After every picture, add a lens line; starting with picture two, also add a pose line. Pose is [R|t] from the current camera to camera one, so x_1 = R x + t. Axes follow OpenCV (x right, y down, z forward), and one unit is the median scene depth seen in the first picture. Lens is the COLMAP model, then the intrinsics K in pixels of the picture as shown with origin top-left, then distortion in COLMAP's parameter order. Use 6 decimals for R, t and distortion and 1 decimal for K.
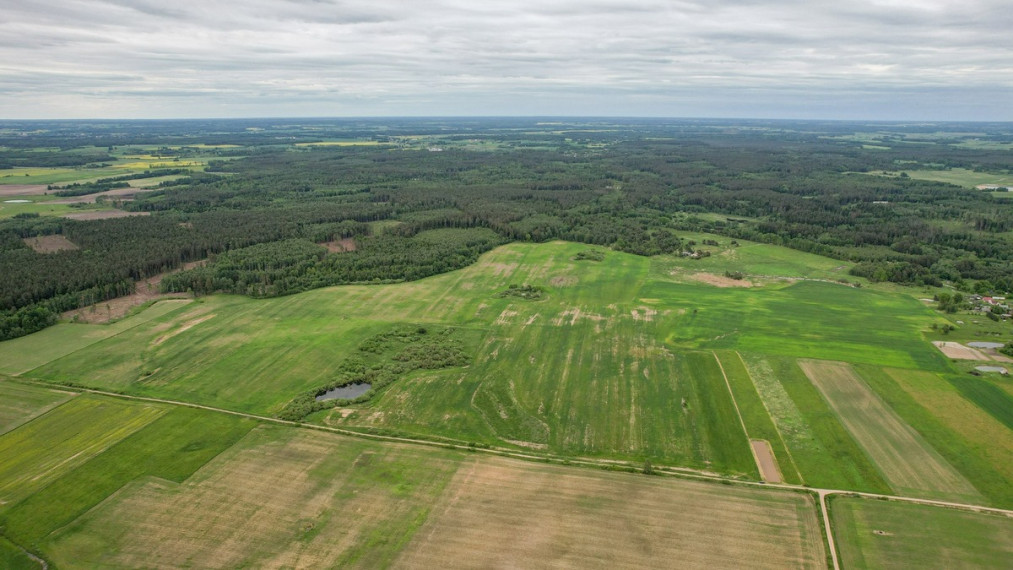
lens RADIAL K [[647.1, 0, 513.4], [0, 647.1, 285.8], [0, 0, 1]] dist [-0.079798, 0.075462]
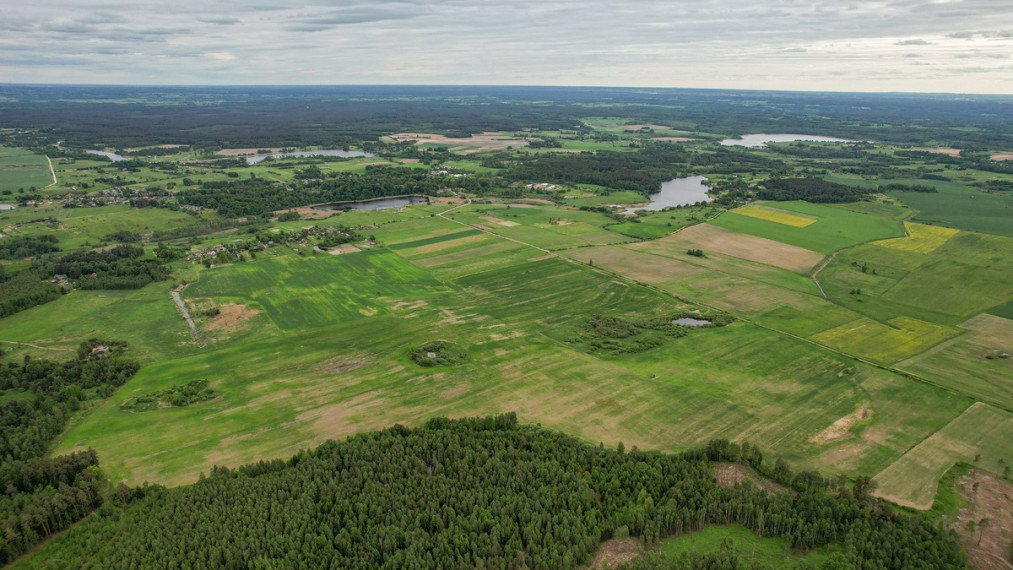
lens RADIAL K [[641.4, 0, 517.4], [0, 641.4, 284.9], [0, 0, 1]] dist [-0.078150, 0.069275]
pose [[-0.769390, -0.205667, 0.604764, -0.742062], [0.155271, 0.858141, 0.489373, -0.612924], [-0.619620, 0.470421, -0.628311, 1.920737]]
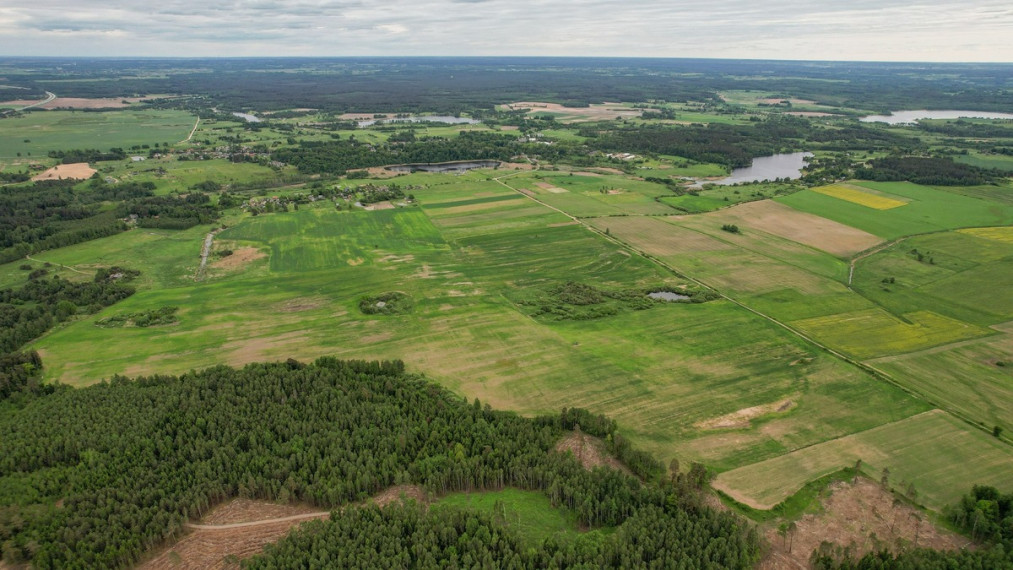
lens RADIAL K [[643.7, 0, 517.8], [0, 643.7, 286.0], [0, 0, 1]] dist [-0.082092, 0.074328]
pose [[-0.595890, -0.283363, 0.751412, -0.990396], [0.204133, 0.851499, 0.482989, -0.523197], [-0.776688, 0.441197, -0.449557, 1.684073]]
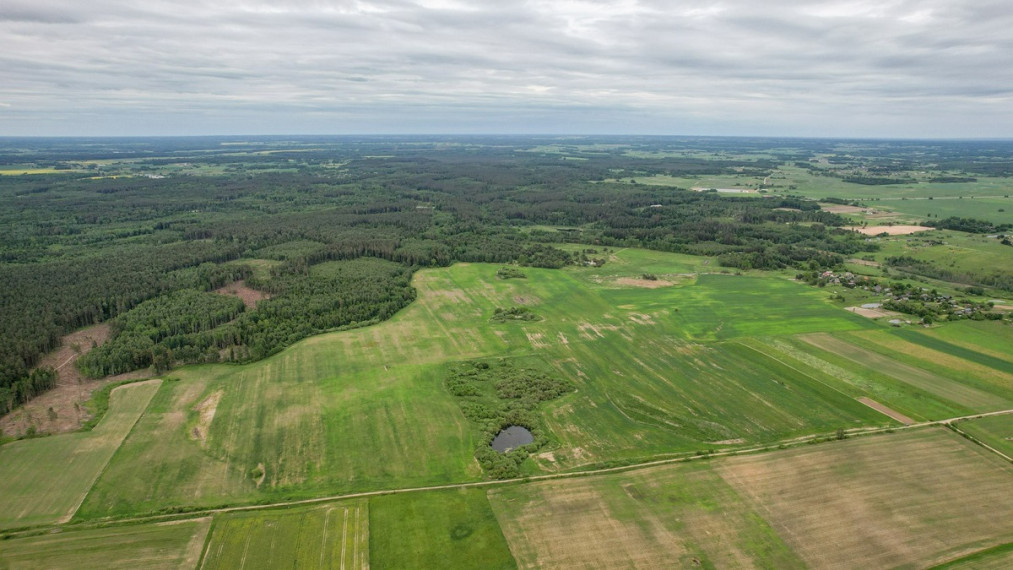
lens RADIAL K [[647.1, 0, 513.4], [0, 647.1, 285.8], [0, 0, 1]] dist [-0.079798, 0.075462]
pose [[0.882371, -0.111442, 0.457167, -0.606466], [0.122539, 0.992449, 0.005415, -0.056036], [-0.454319, 0.051243, 0.889364, 0.135392]]
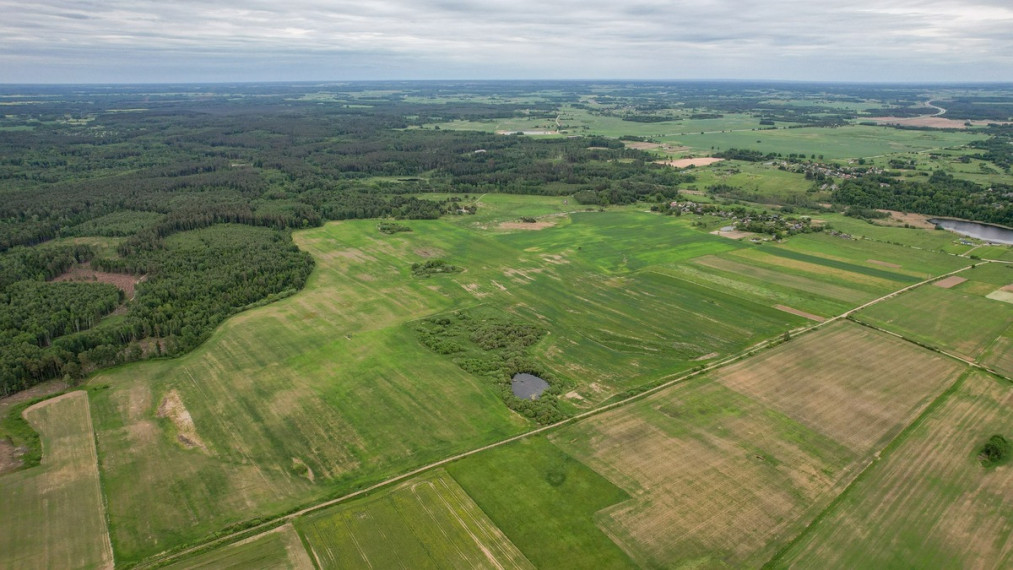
lens RADIAL K [[647.1, 0, 513.4], [0, 647.1, 285.8], [0, 0, 1]] dist [-0.079798, 0.075462]
pose [[0.659734, -0.238650, 0.712598, -0.843580], [0.199464, 0.969834, 0.140132, -0.107563], [-0.724544, 0.049688, 0.687435, 0.316030]]
